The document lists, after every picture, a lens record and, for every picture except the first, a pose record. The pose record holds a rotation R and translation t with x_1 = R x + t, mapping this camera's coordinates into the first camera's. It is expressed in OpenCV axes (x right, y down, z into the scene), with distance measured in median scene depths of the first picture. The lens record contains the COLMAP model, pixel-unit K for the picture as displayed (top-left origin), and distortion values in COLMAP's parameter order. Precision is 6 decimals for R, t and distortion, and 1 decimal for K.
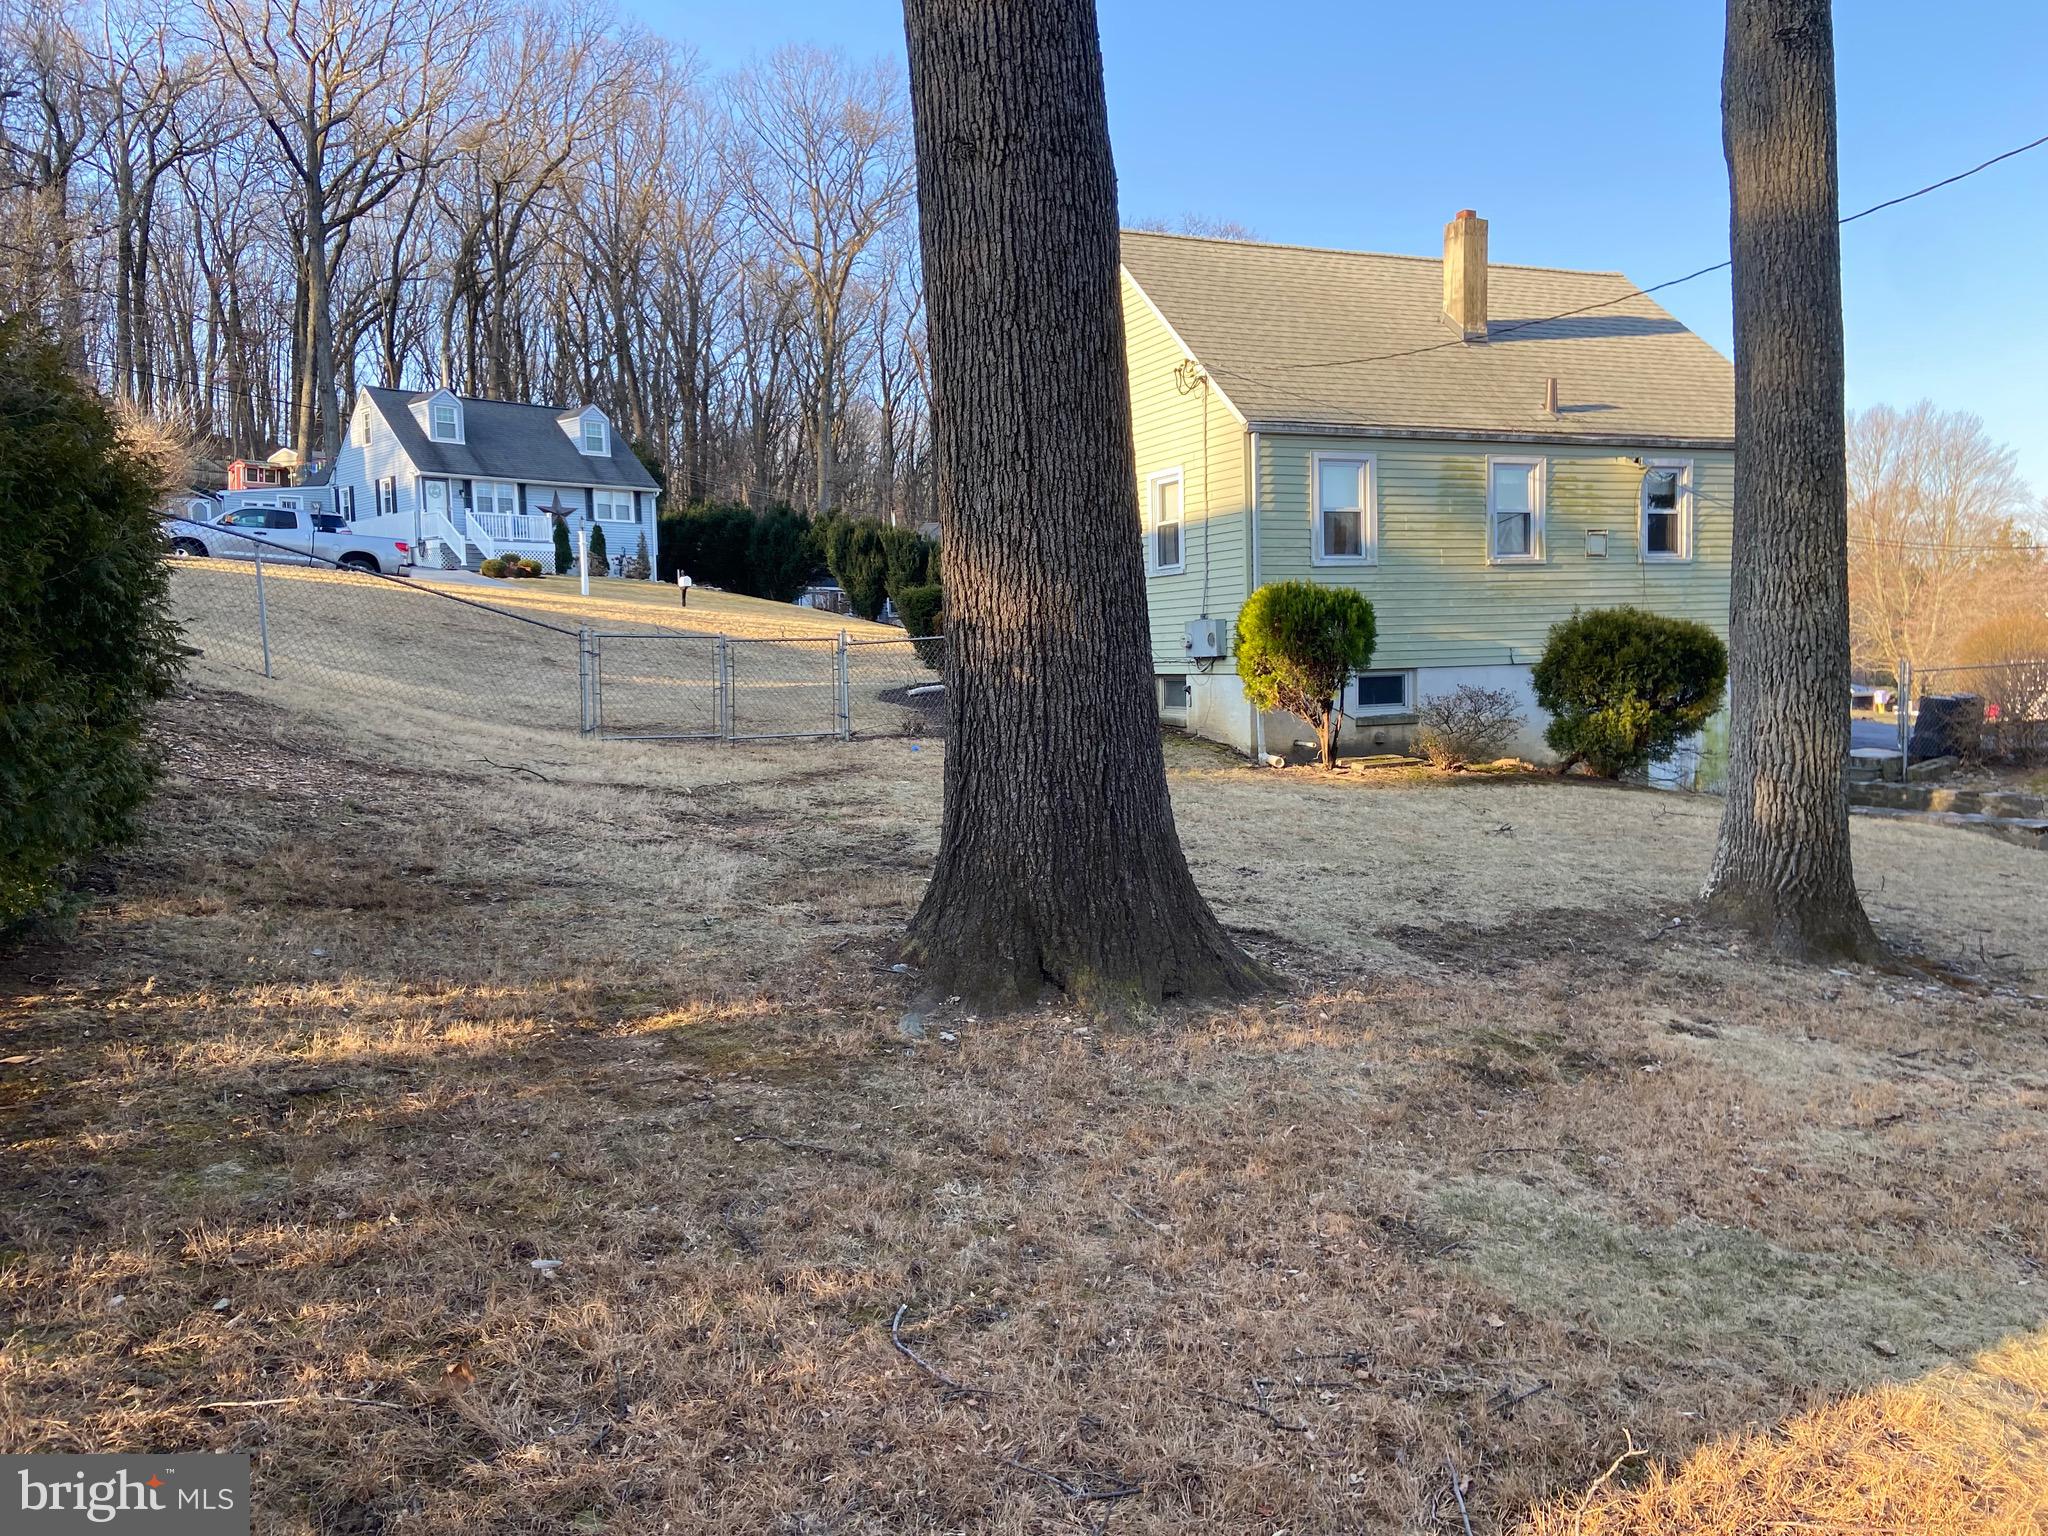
lens RADIAL K [[1552.2, 0, 1010.0], [0, 1552.2, 743.1], [0, 0, 1]] dist [0.118262, -0.135440]
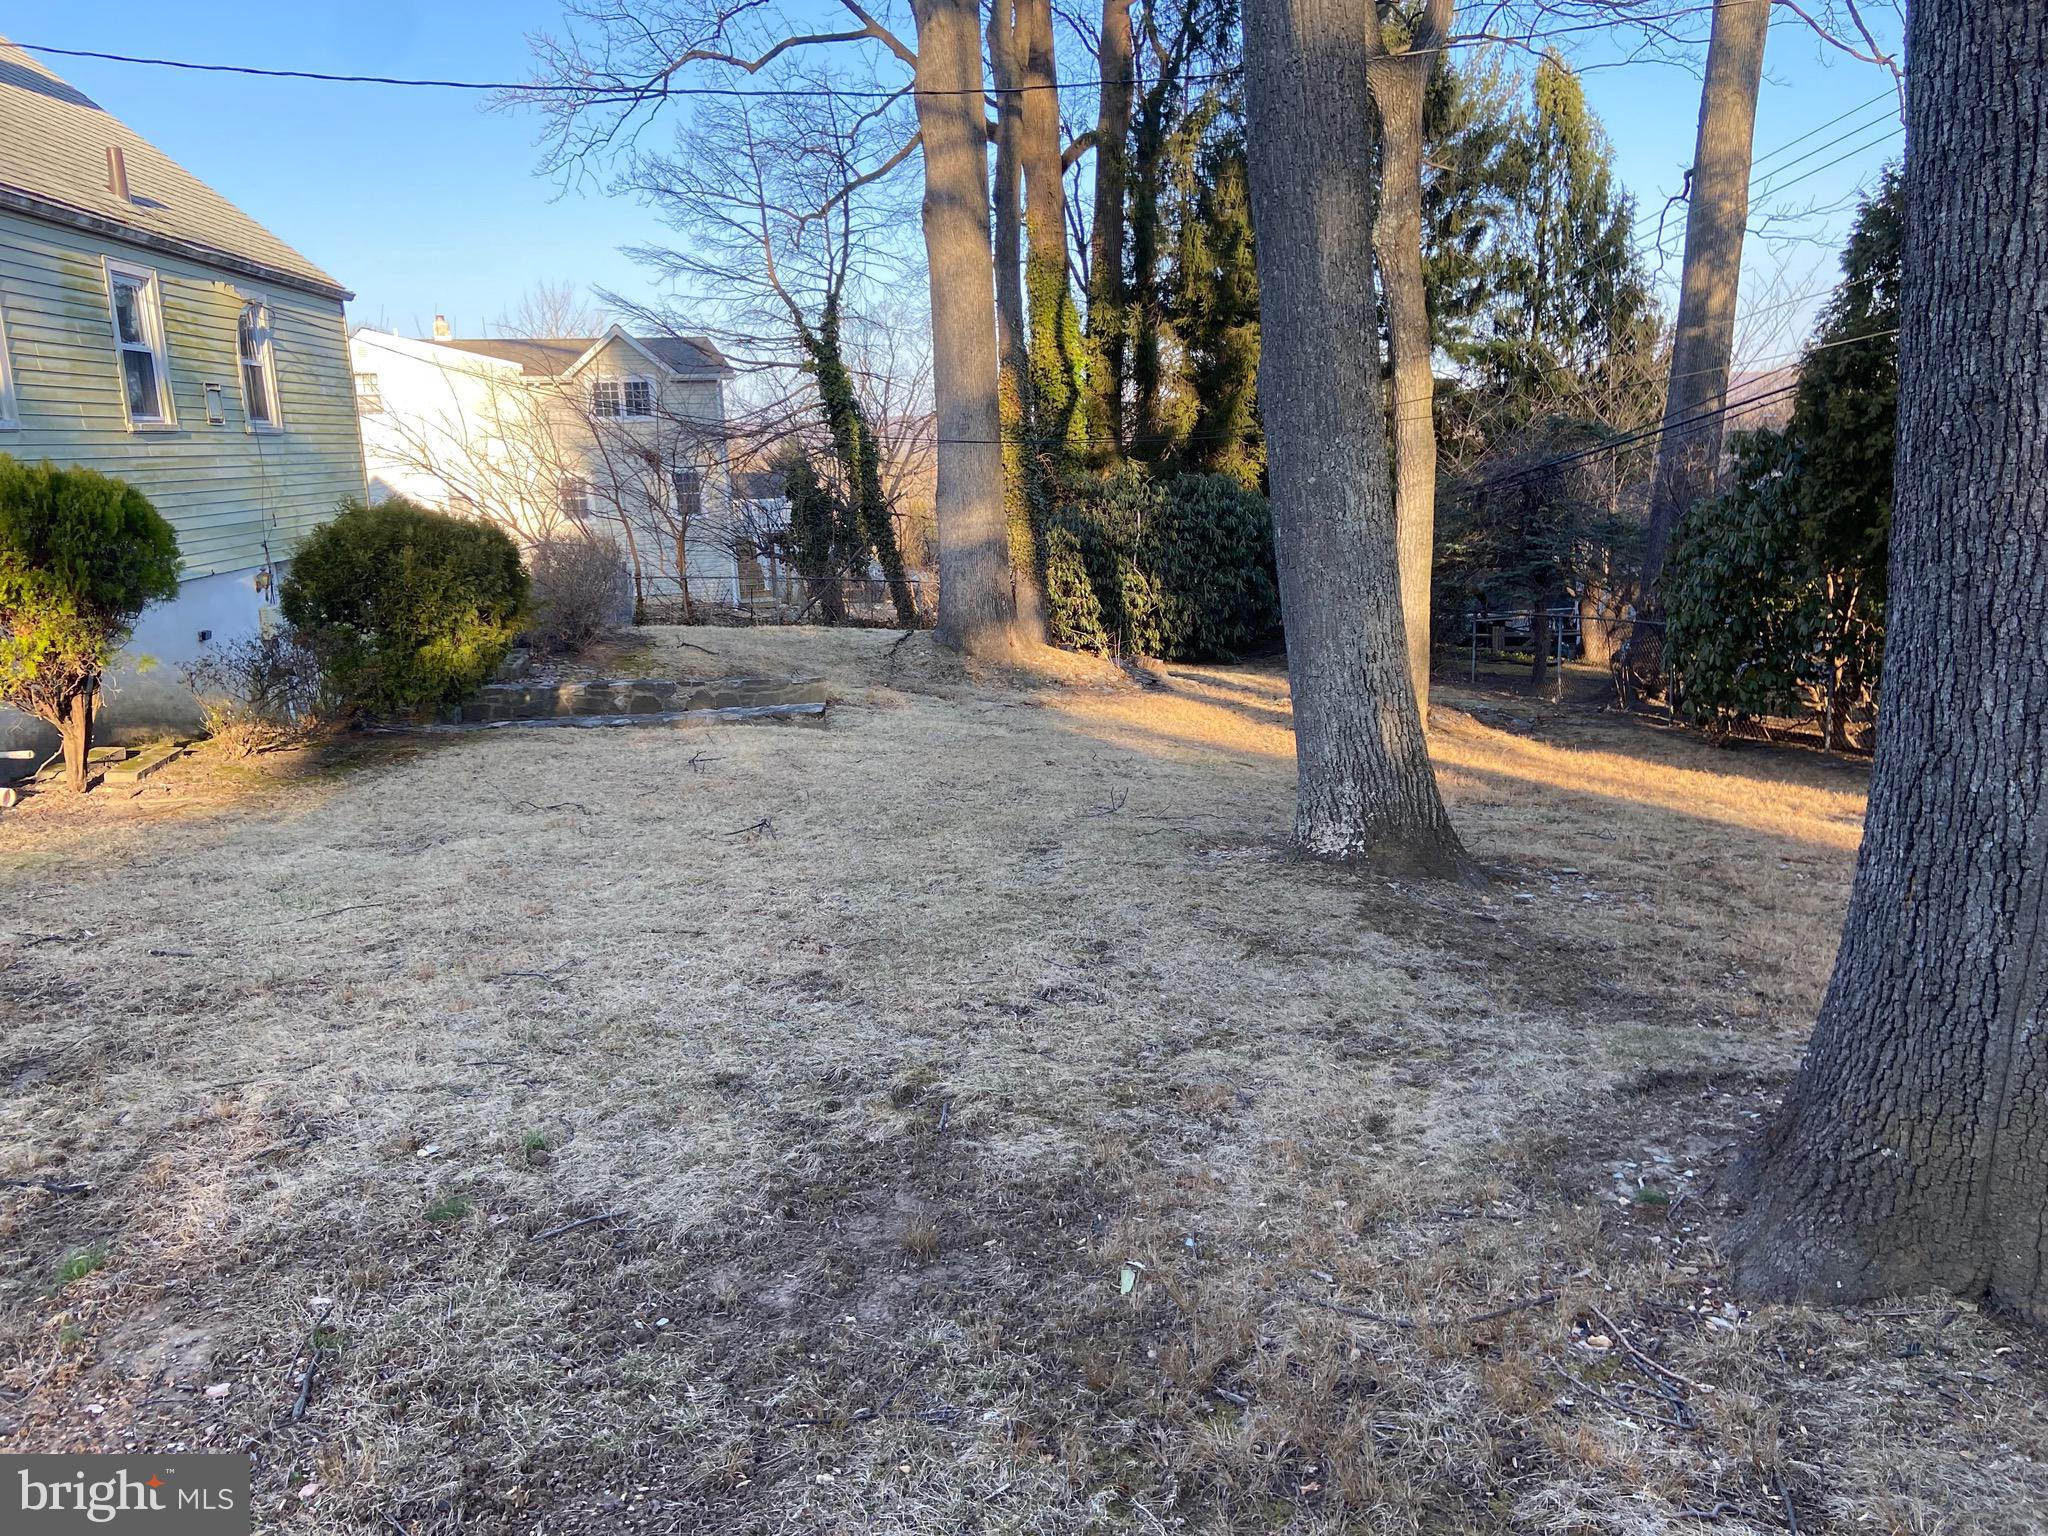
lens RADIAL K [[1552.2, 0, 1021.8], [0, 1552.2, 747.7], [0, 0, 1]] dist [0.118262, -0.135440]
pose [[0.312029, -0.169123, 0.934899, -1.774237], [0.082182, 0.985145, 0.150783, -0.435436], [-0.946511, 0.029783, 0.321293, 3.605626]]
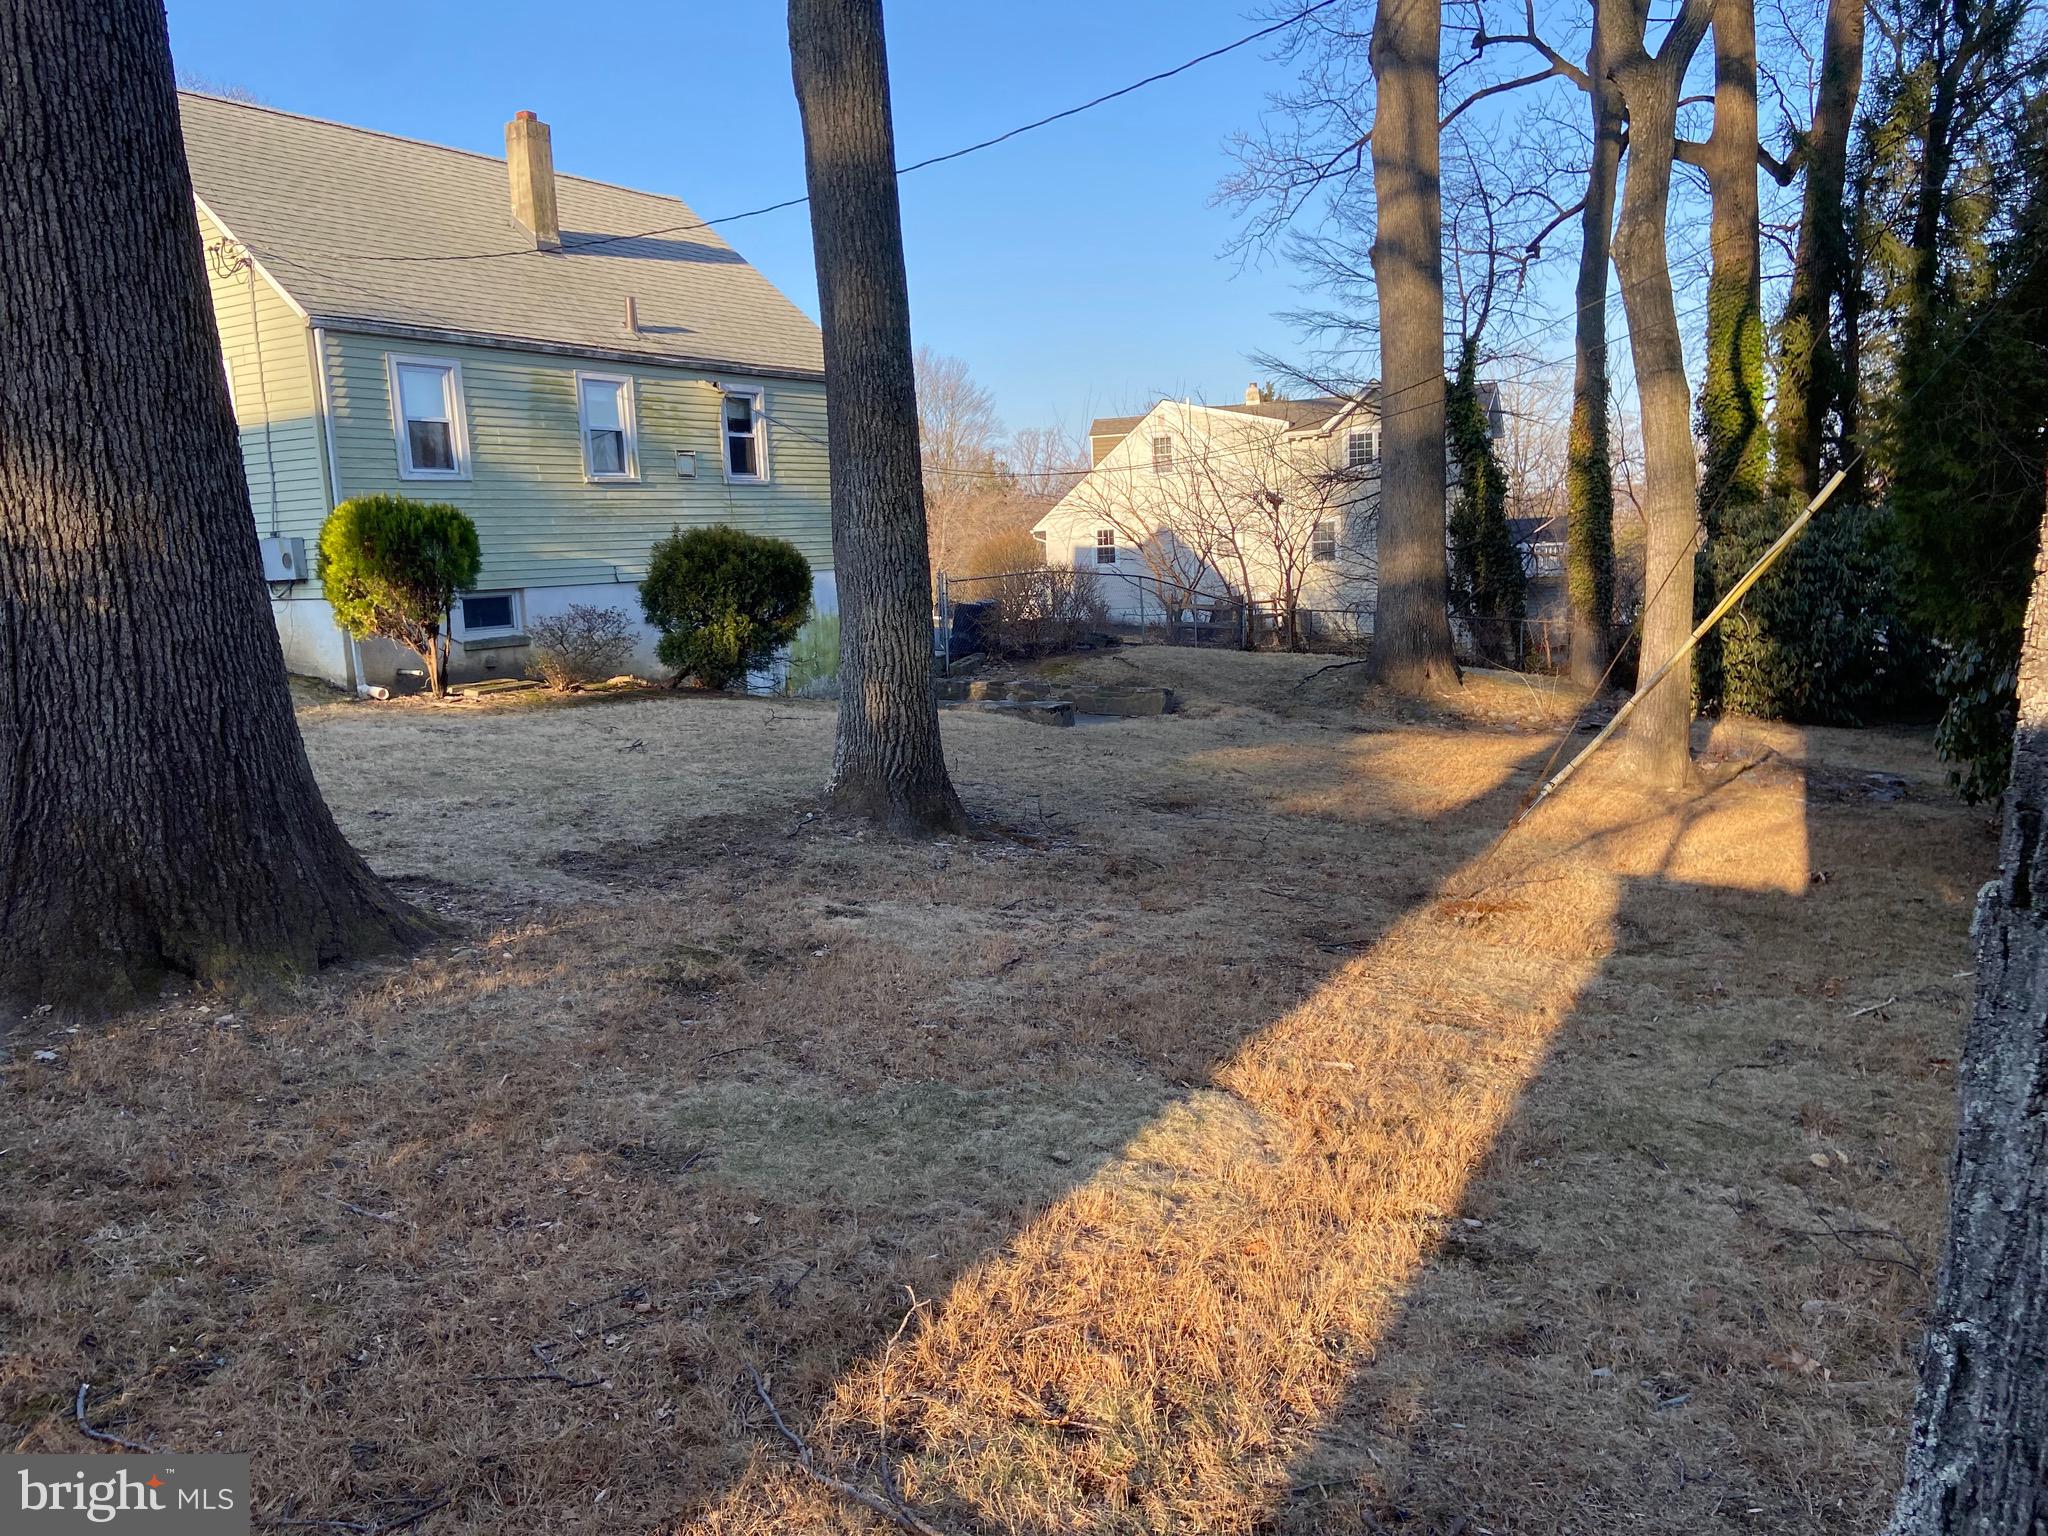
lens RADIAL K [[1552.2, 0, 1030.9], [0, 1552.2, 754.8], [0, 0, 1]] dist [0.118262, -0.135440]
pose [[0.842417, -0.085107, 0.532062, -0.023940], [0.053785, 0.995797, 0.074125, -0.001159], [-0.536134, -0.033827, 0.843455, 0.018850]]
